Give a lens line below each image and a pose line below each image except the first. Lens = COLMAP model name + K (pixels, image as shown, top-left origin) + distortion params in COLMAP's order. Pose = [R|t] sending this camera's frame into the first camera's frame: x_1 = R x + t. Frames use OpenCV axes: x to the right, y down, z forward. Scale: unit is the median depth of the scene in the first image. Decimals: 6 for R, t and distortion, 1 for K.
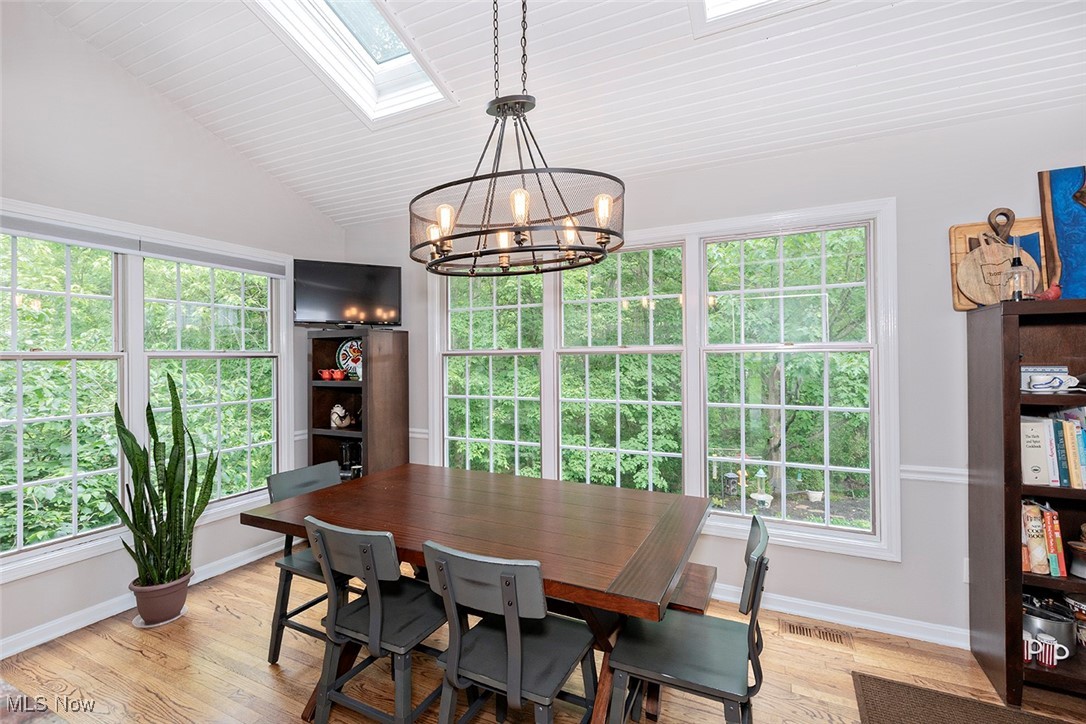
lens RADIAL K [[480.1, 0, 544.6], [0, 480.1, 360.5], [0, 0, 1]] dist [-0.000956, 0.000011]
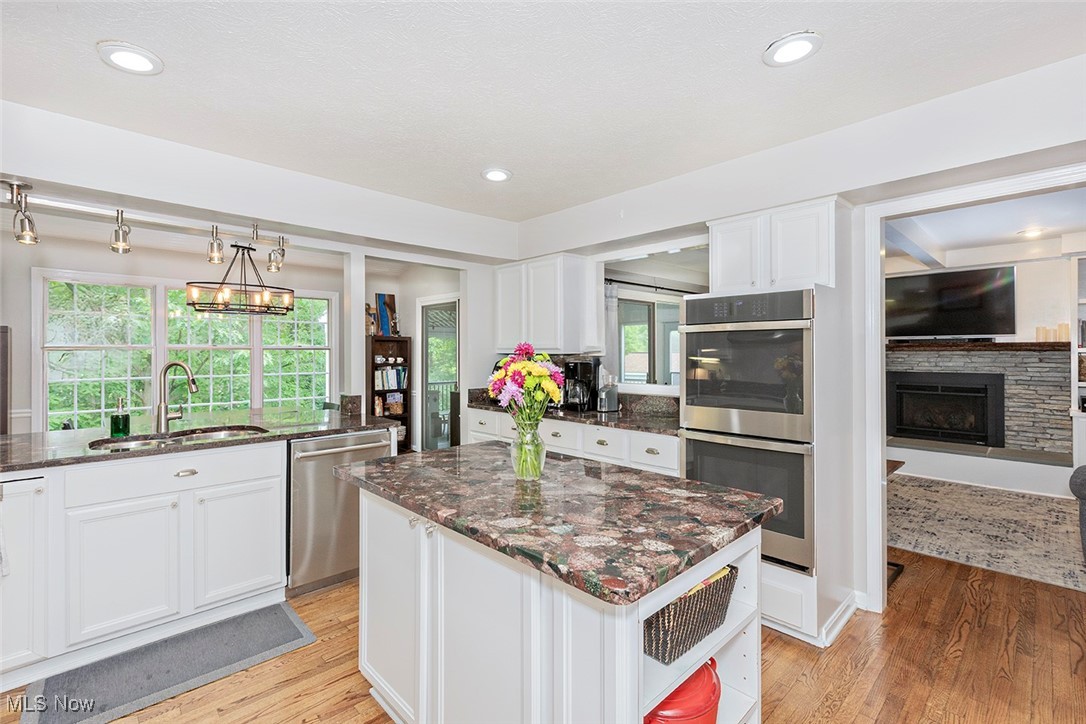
lens RADIAL K [[480.1, 0, 546.7], [0, 480.1, 353.2], [0, 0, 1]] dist [-0.000956, 0.000011]
pose [[0.362001, -0.007868, 0.932144, -1.732390], [0.000474, 0.999966, 0.008256, -0.033262], [-0.932178, -0.002547, 0.361992, -1.365910]]
